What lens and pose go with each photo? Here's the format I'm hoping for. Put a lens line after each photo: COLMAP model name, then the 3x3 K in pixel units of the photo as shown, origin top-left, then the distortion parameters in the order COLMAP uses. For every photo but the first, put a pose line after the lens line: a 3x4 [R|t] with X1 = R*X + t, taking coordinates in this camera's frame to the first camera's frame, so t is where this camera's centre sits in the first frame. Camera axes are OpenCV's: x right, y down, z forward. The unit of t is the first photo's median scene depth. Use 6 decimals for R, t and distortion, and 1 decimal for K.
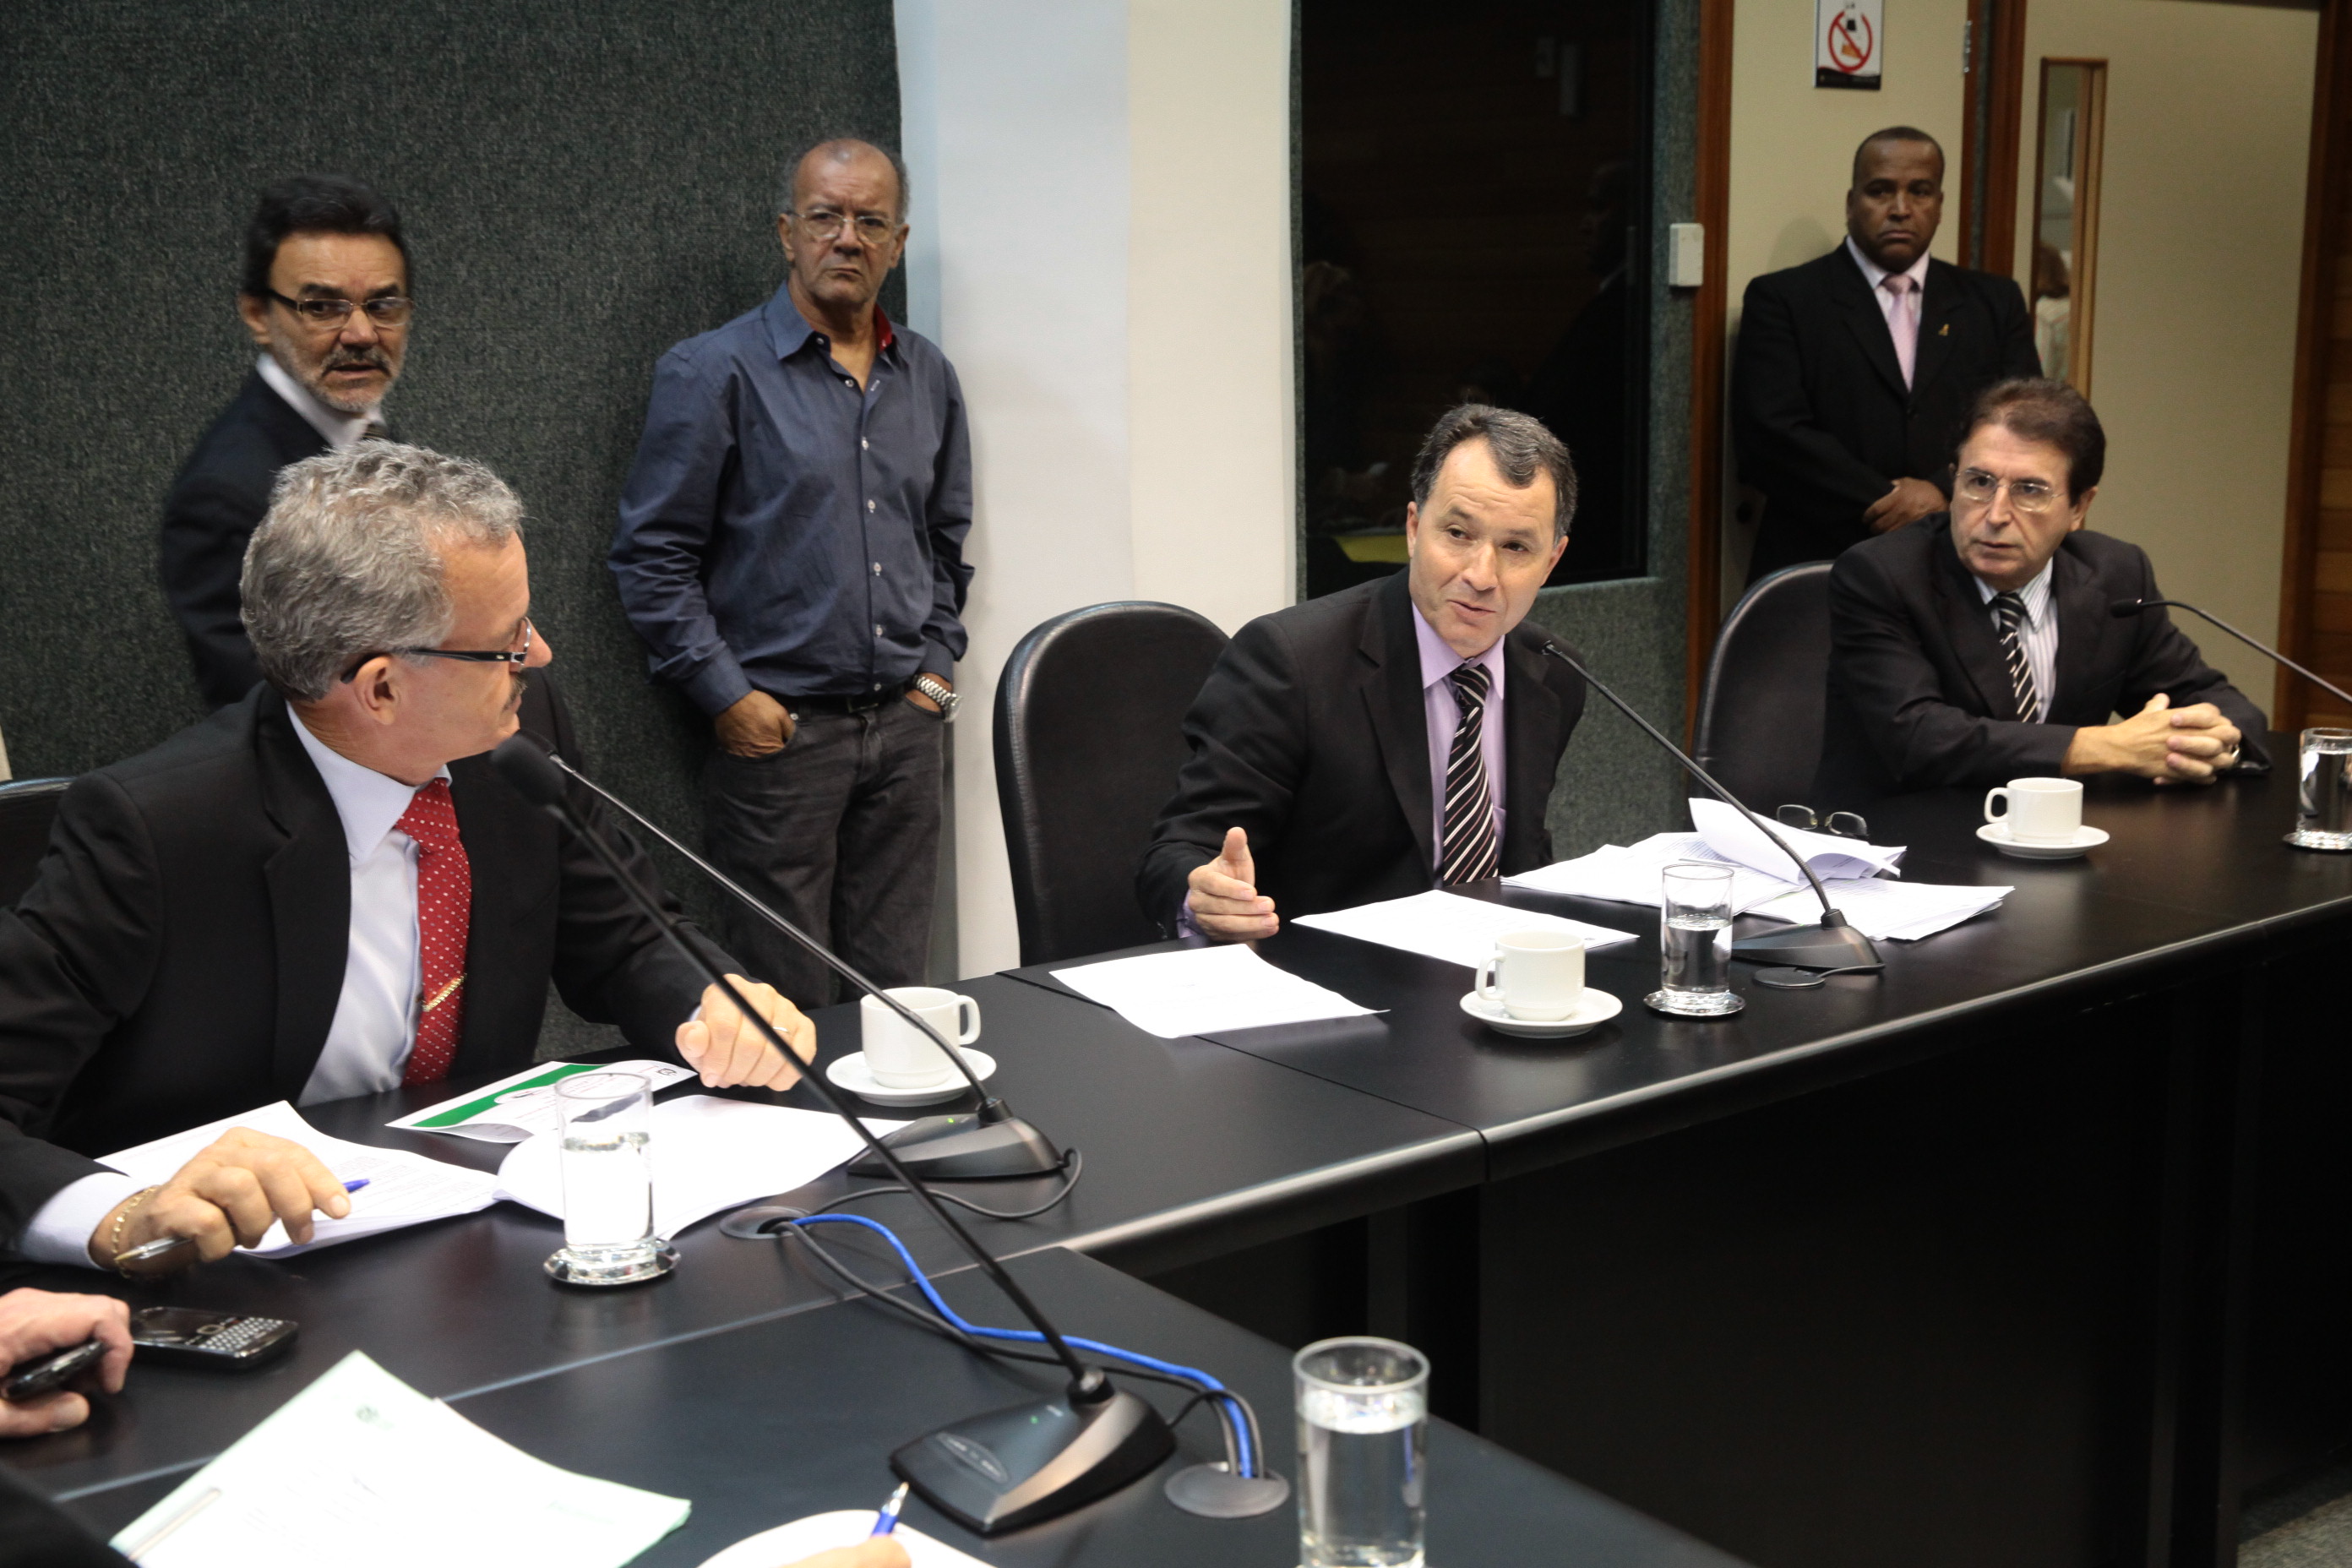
lens RADIAL K [[2735.3, 0, 1172.3], [0, 2735.3, 790.7], [0, 0, 1]] dist [0.013061, 0.154986]
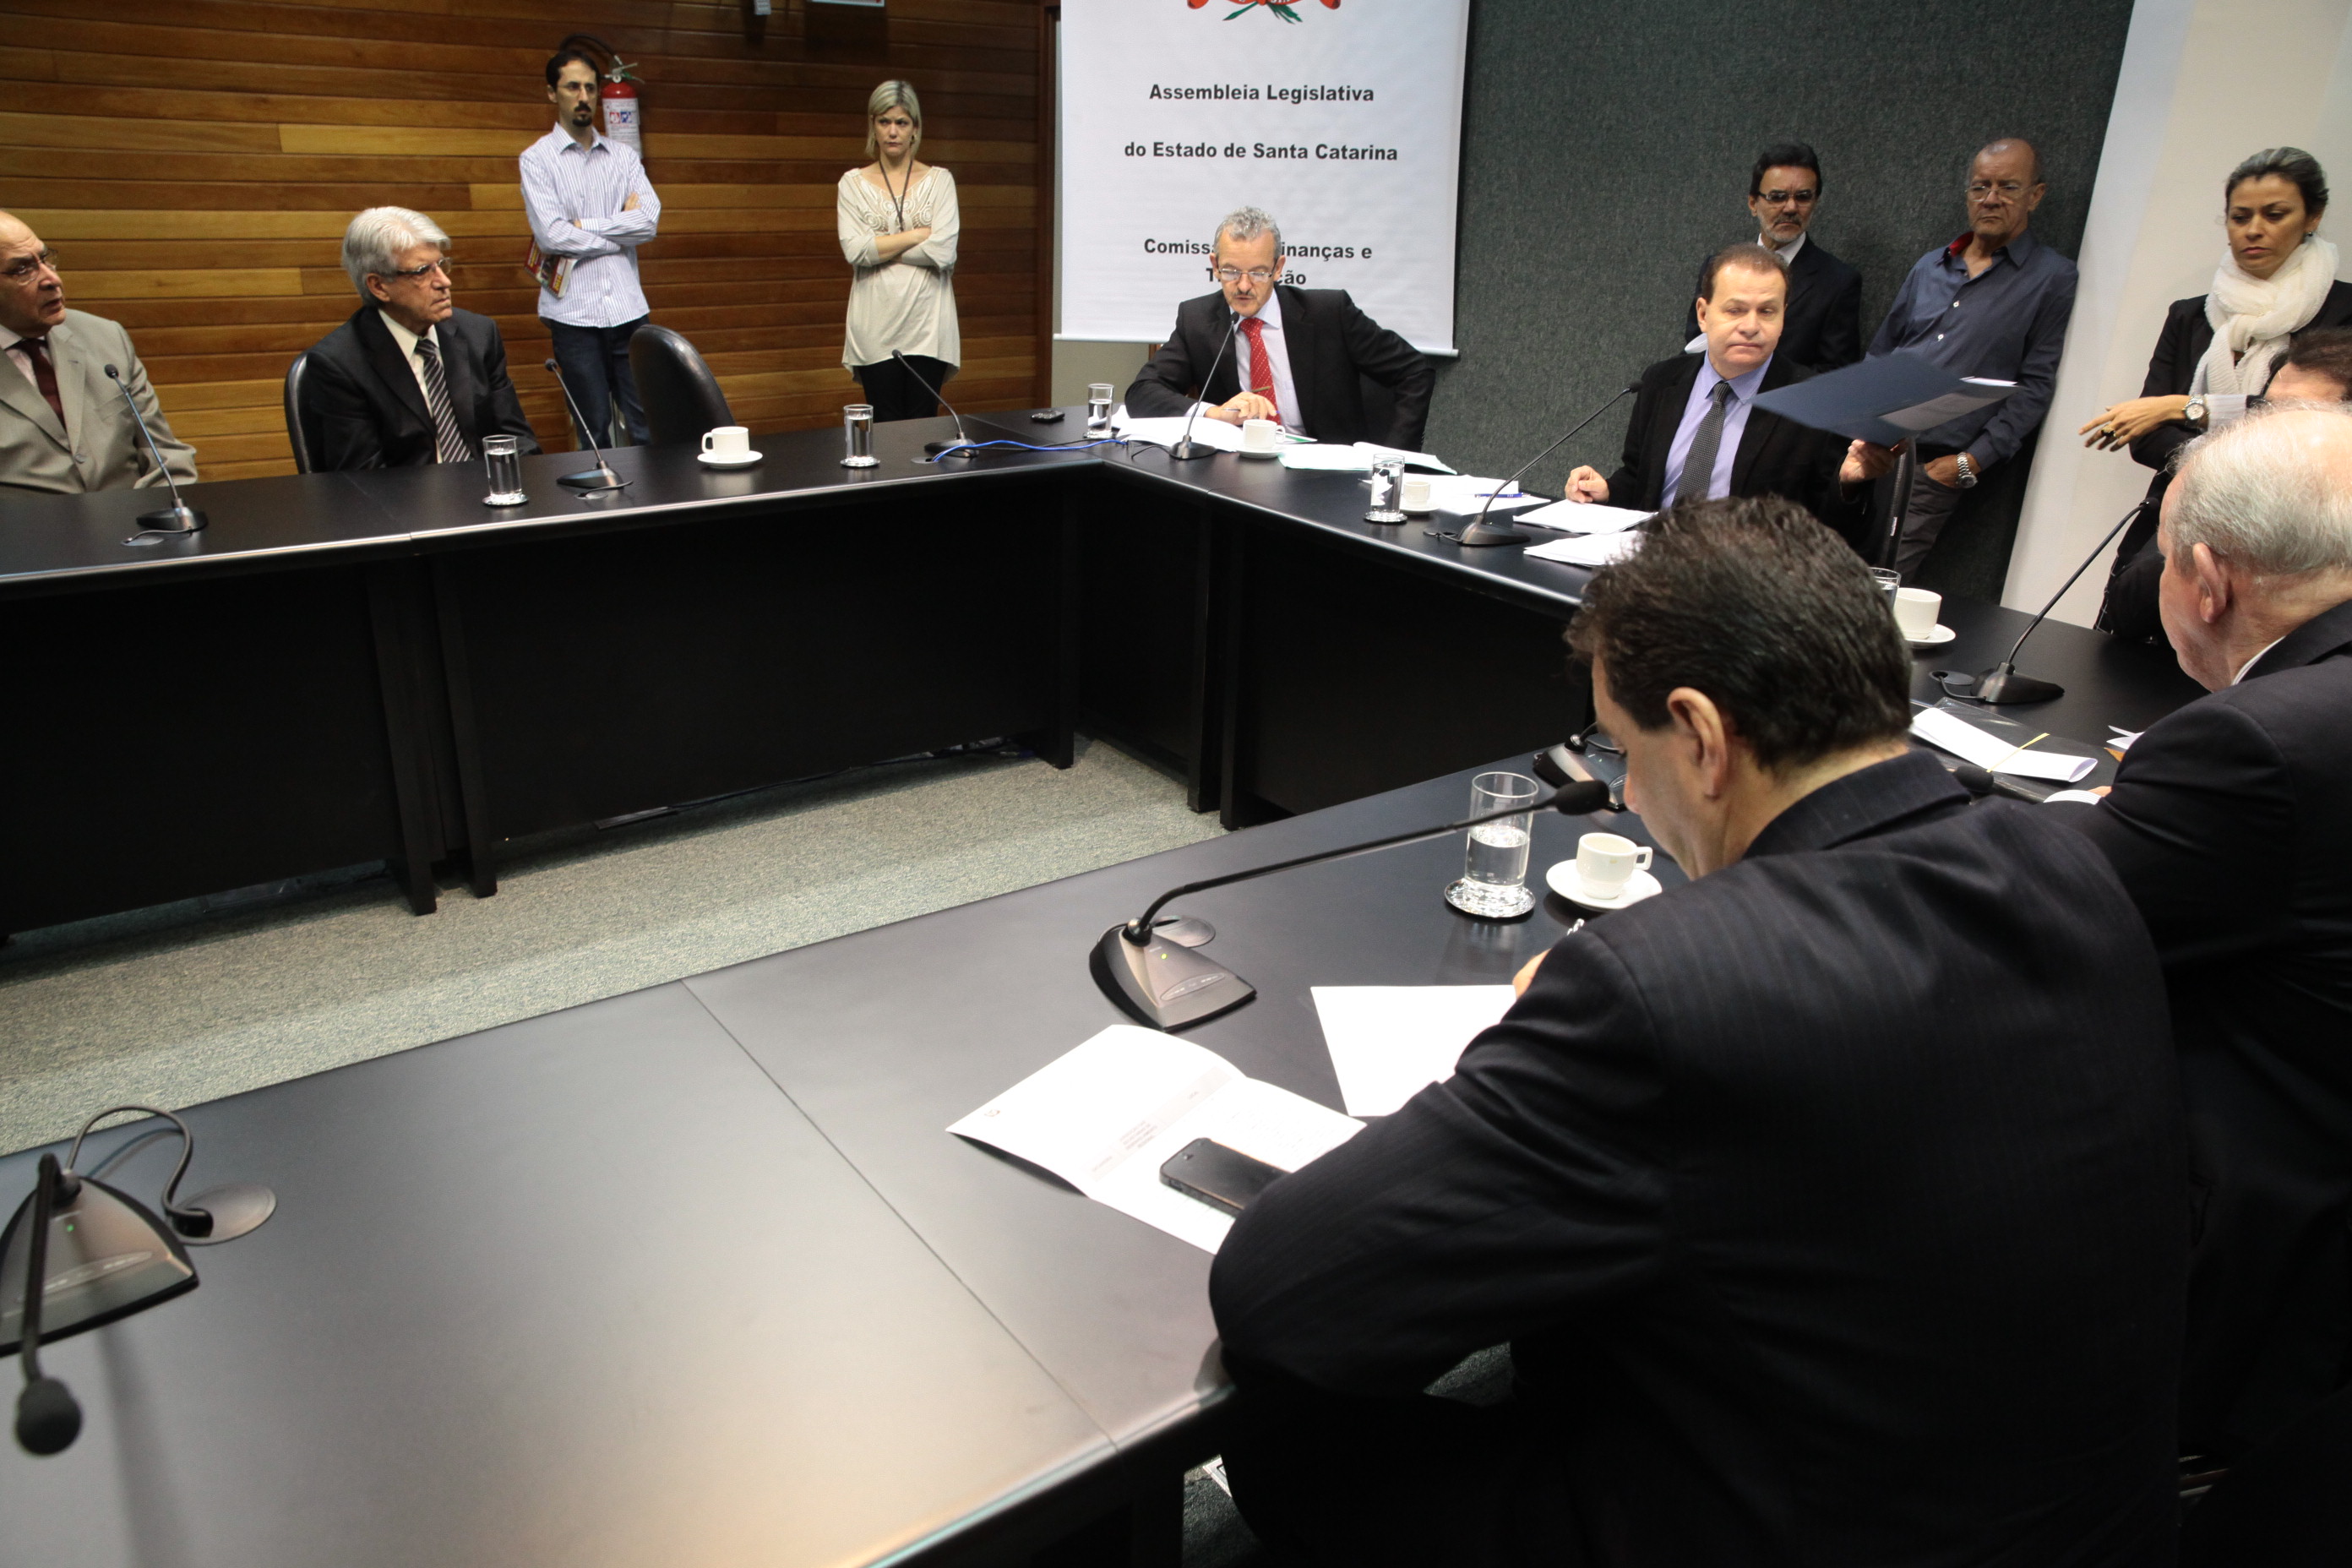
lens RADIAL K [[1599.5, 0, 1176.3], [0, 1599.5, 792.5], [0, 0, 1]] dist [-0.112227, 0.082564]
pose [[-0.015624, 0.389980, -0.920691, 0.993278], [-0.210628, 0.898857, 0.384306, -0.124396], [0.977441, 0.199928, 0.068097, 0.525960]]
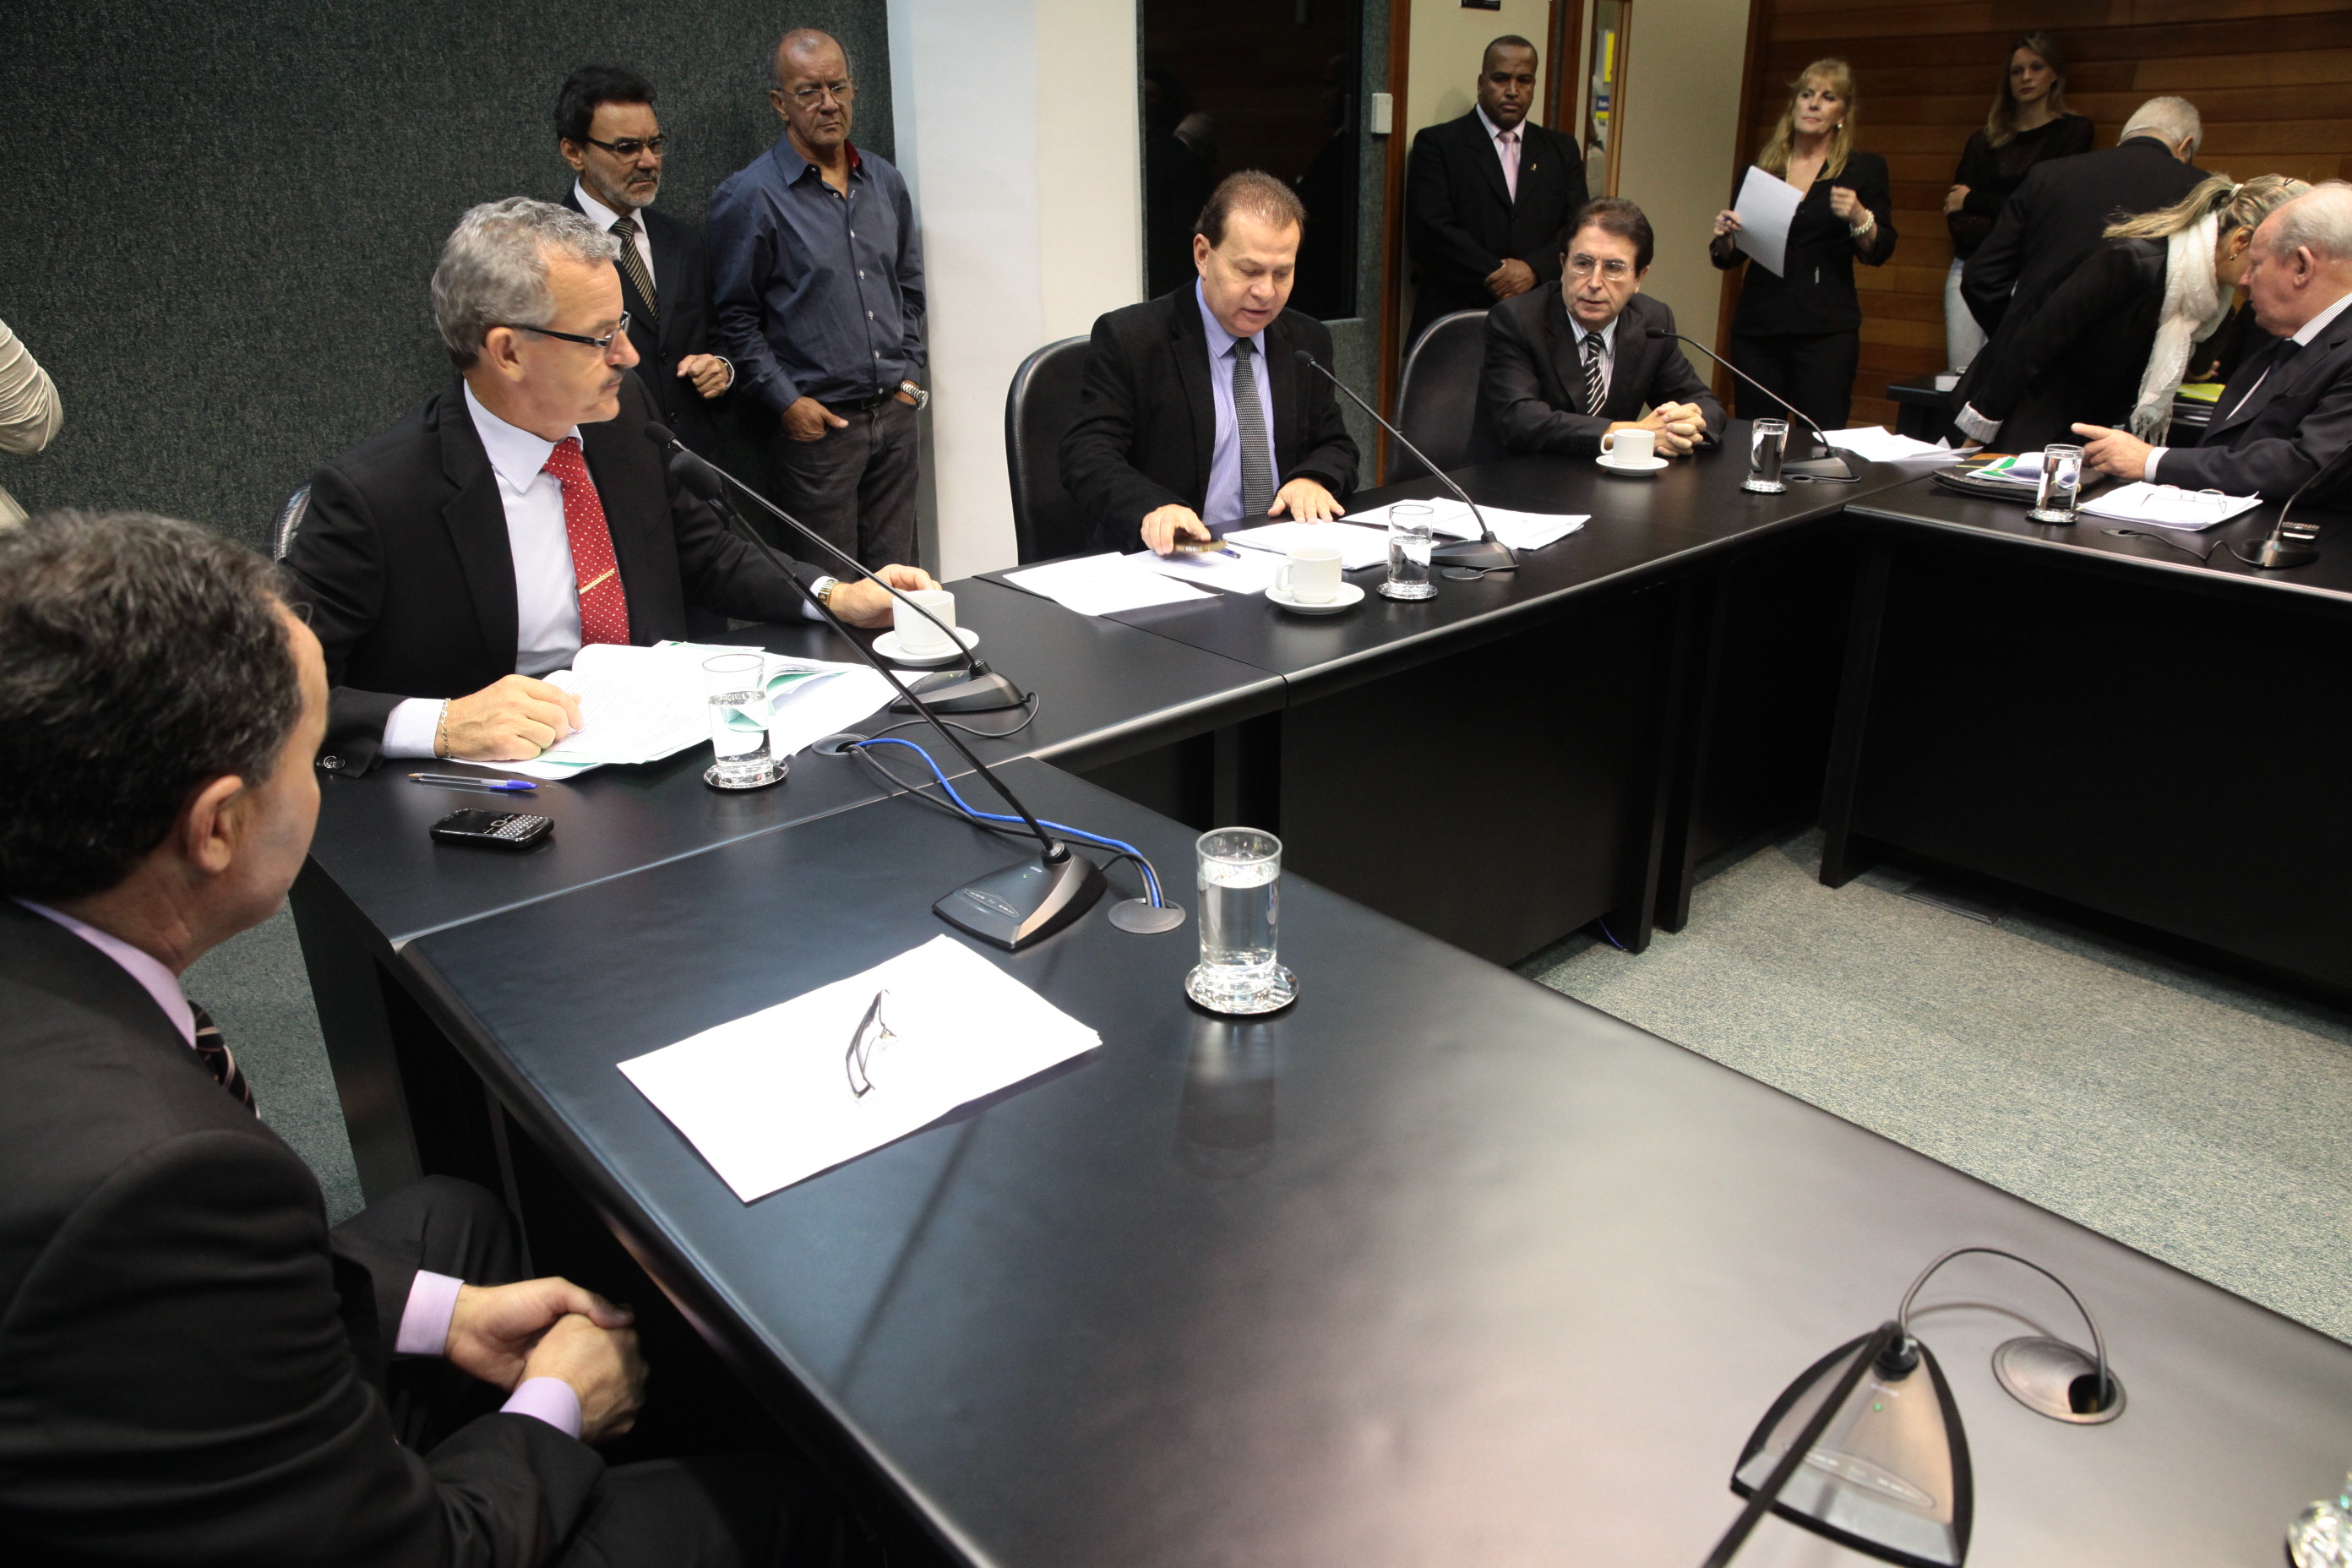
lens RADIAL K [[1599.5, 0, 1176.3], [0, 1599.5, 792.5], [0, 0, 1]] dist [-0.112227, 0.082564]
pose [[0.997112, -0.022785, 0.072444, -0.011332], [0.006825, 0.976957, 0.213328, -0.005410], [-0.075635, -0.212218, 0.974291, 0.042483]]
